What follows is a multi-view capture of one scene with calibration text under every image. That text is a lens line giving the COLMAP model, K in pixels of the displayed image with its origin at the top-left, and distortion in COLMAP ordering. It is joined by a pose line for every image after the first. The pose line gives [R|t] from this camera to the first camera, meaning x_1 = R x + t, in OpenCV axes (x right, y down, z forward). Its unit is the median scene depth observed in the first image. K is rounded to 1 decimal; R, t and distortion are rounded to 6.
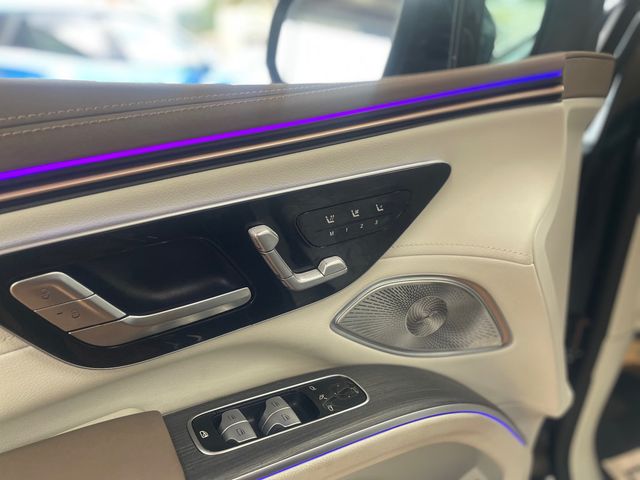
lens RADIAL K [[490.3, 0, 319.5], [0, 490.3, 236.5], [0, 0, 1]] dist [0.032262, -0.054400]
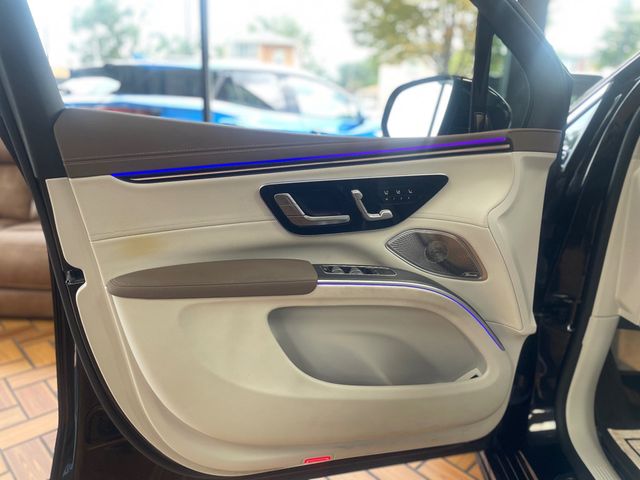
lens RADIAL K [[490.3, 0, 321.6], [0, 490.3, 240.8], [0, 0, 1]] dist [0.032262, -0.054400]
pose [[0.955556, 0.109692, -0.273642, 0.359368], [-0.133060, 0.988752, -0.068295, 0.361487], [0.263073, 0.101671, 0.959404, -1.214636]]
